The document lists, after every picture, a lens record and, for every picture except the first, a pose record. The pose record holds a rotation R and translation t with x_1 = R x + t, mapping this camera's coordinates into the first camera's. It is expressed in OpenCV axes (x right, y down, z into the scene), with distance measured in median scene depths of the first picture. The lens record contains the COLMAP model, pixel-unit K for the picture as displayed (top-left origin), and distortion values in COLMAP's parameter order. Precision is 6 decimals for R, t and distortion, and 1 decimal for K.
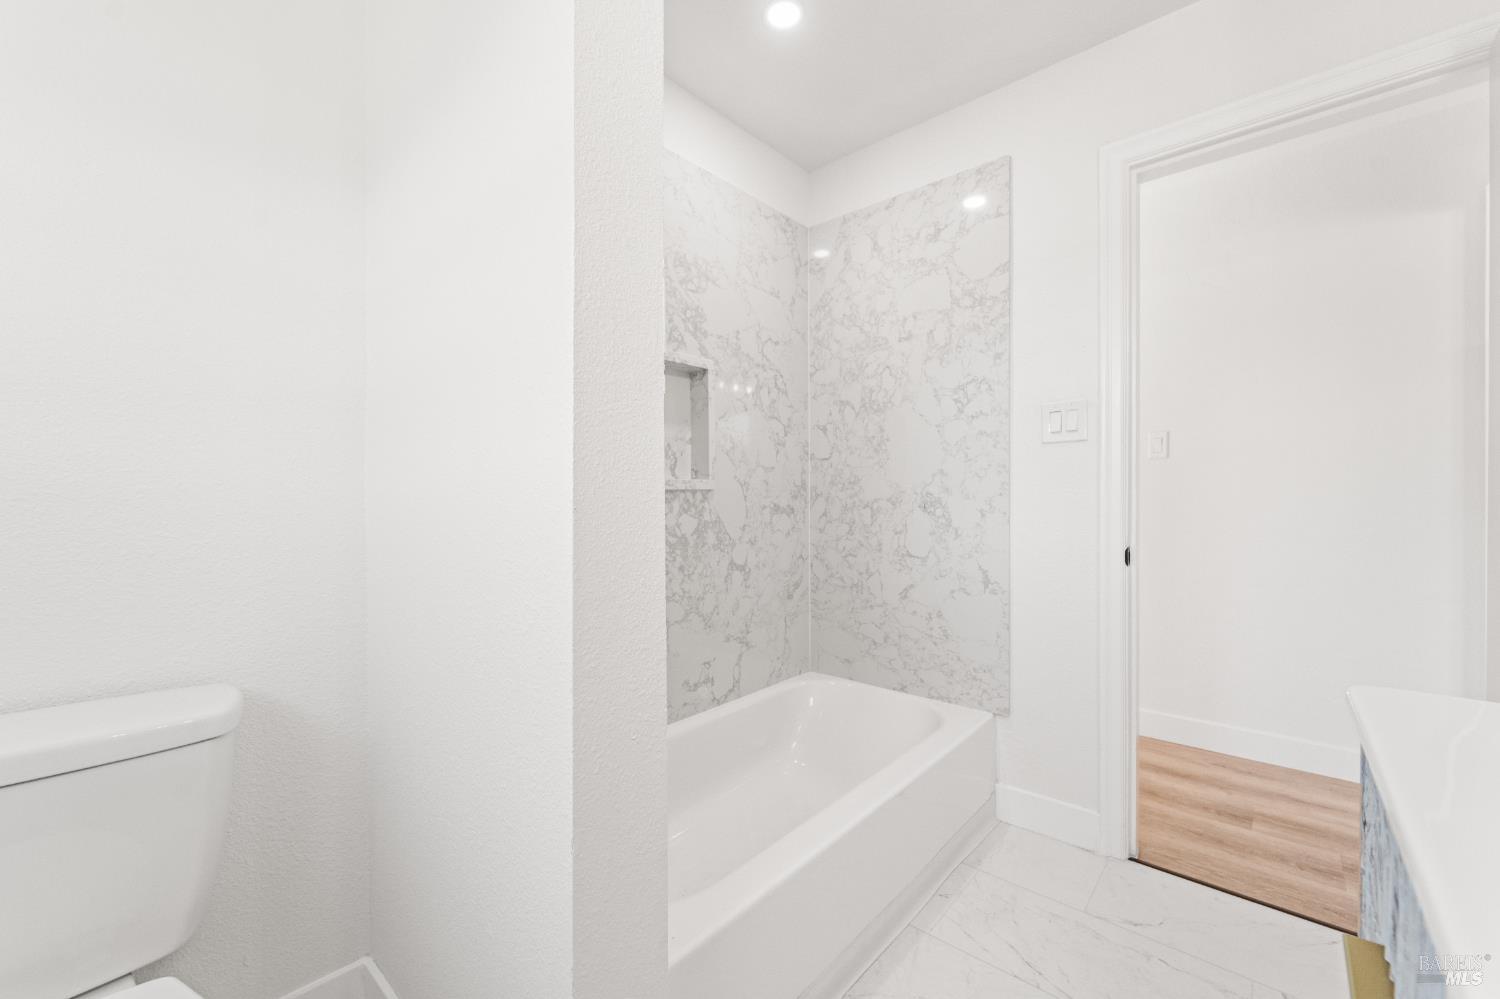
lens RADIAL K [[610.1, 0, 749.7], [0, 610.1, 502.1], [0, 0, 1]] dist [0.001721, -0.001648]
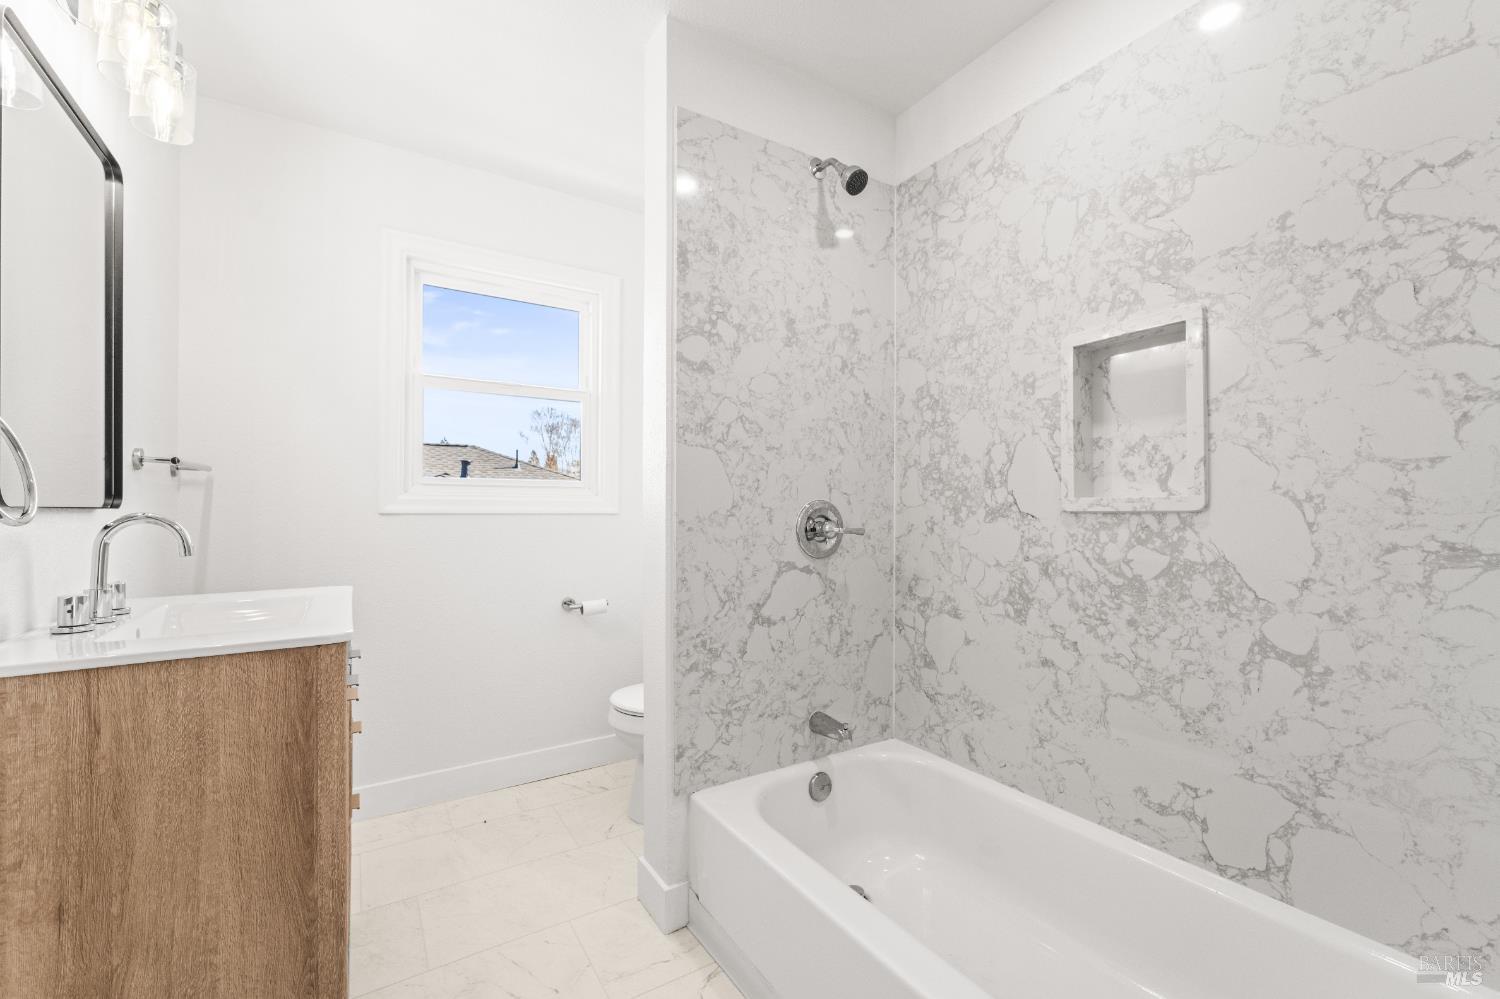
lens RADIAL K [[610.1, 0, 749.6], [0, 610.1, 501.9], [0, 0, 1]] dist [0.001721, -0.001648]
pose [[-0.277641, -0.008141, -0.960650, 0.651886], [-0.004160, 0.999965, -0.007272, -0.022903], [0.960676, 0.001978, -0.277666, 0.729258]]
